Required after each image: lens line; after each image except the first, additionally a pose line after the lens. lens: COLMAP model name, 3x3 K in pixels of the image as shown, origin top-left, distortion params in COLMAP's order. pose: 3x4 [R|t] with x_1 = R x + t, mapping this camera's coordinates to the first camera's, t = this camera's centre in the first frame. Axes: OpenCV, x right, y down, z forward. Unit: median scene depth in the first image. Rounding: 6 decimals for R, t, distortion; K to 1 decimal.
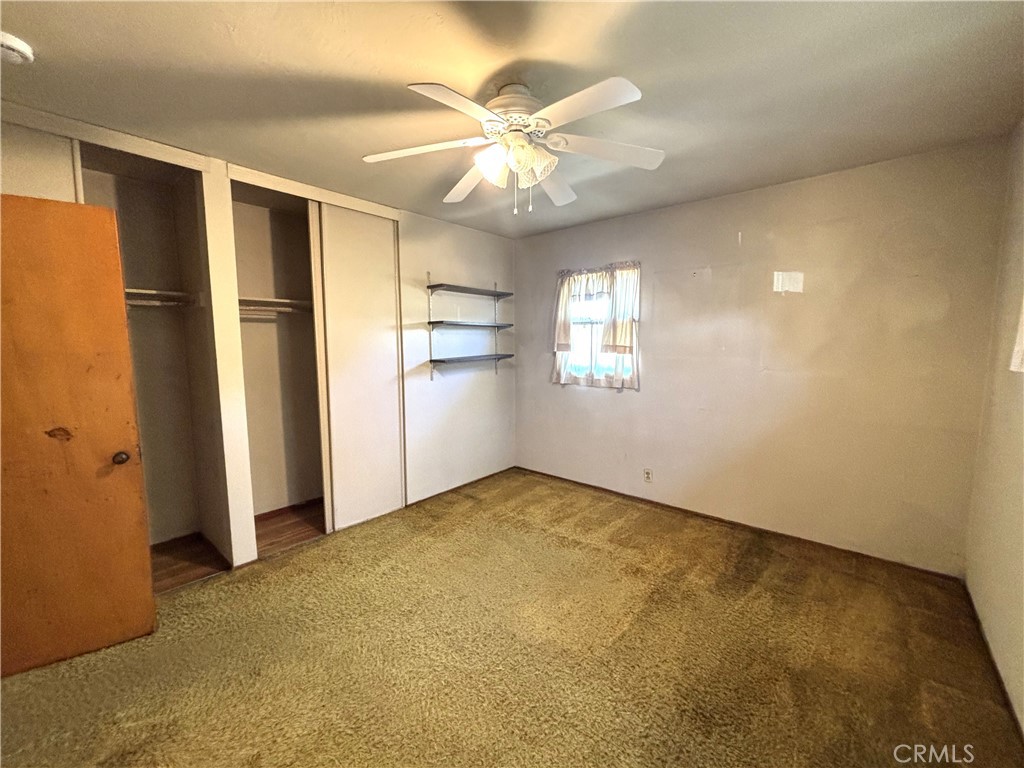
lens RADIAL K [[414.4, 0, 513.3], [0, 414.4, 379.6], [0, 0, 1]] dist [0.002725, 0.000141]
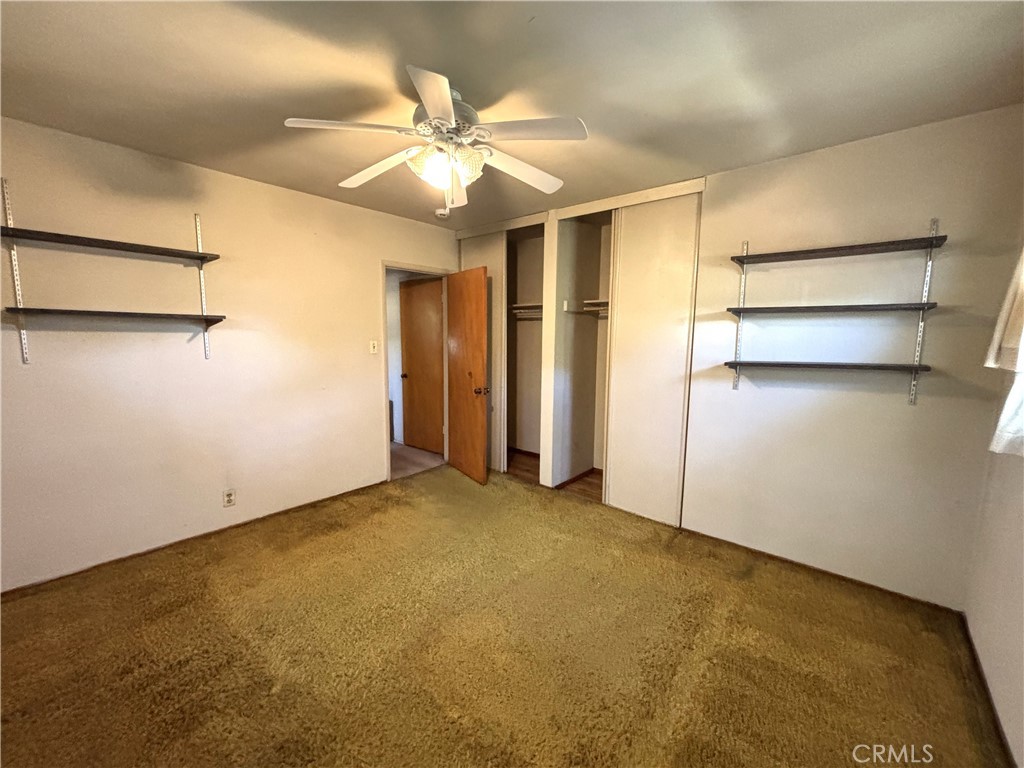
lens RADIAL K [[414.4, 0, 512.4], [0, 414.4, 385.4], [0, 0, 1]] dist [0.002725, 0.000141]
pose [[-0.010878, 0.125599, -0.992021, 0.559726], [-0.105826, 0.986364, 0.126043, -0.058090], [0.994325, 0.106353, 0.002562, 0.619169]]
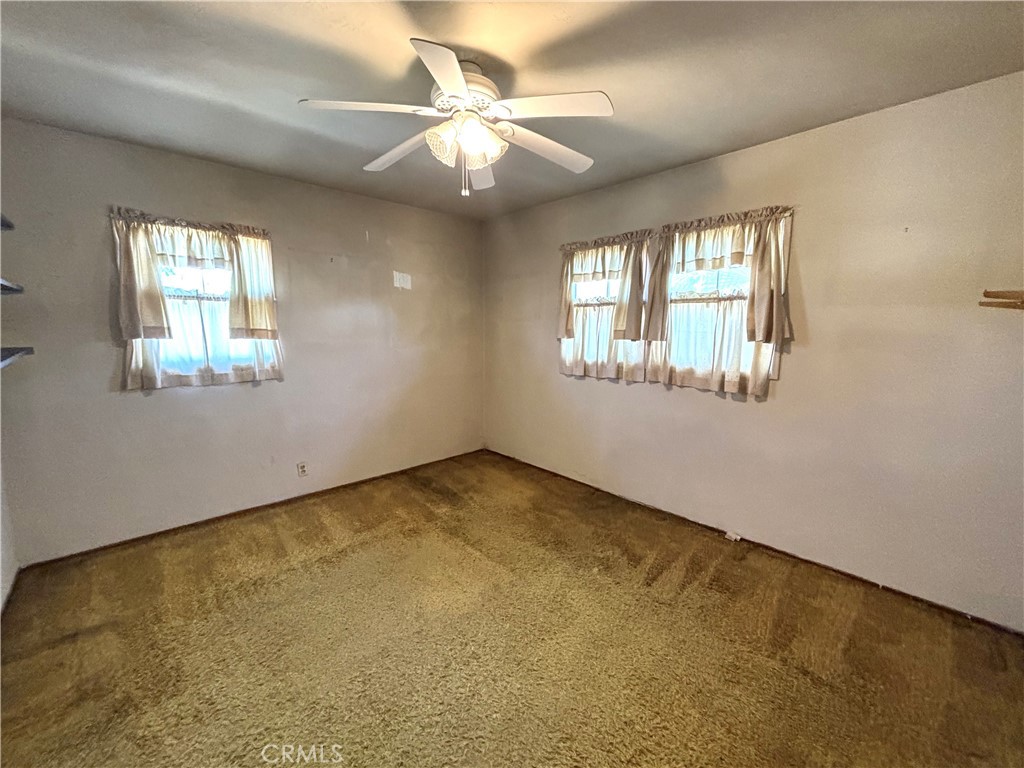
lens RADIAL K [[414.4, 0, 512.7], [0, 414.4, 375.0], [0, 0, 1]] dist [0.002725, 0.000141]
pose [[0.107000, -0.112572, 0.987866, -0.529454], [0.087452, 0.990785, 0.103432, -0.033604], [-0.990406, 0.075323, 0.115858, 0.417658]]
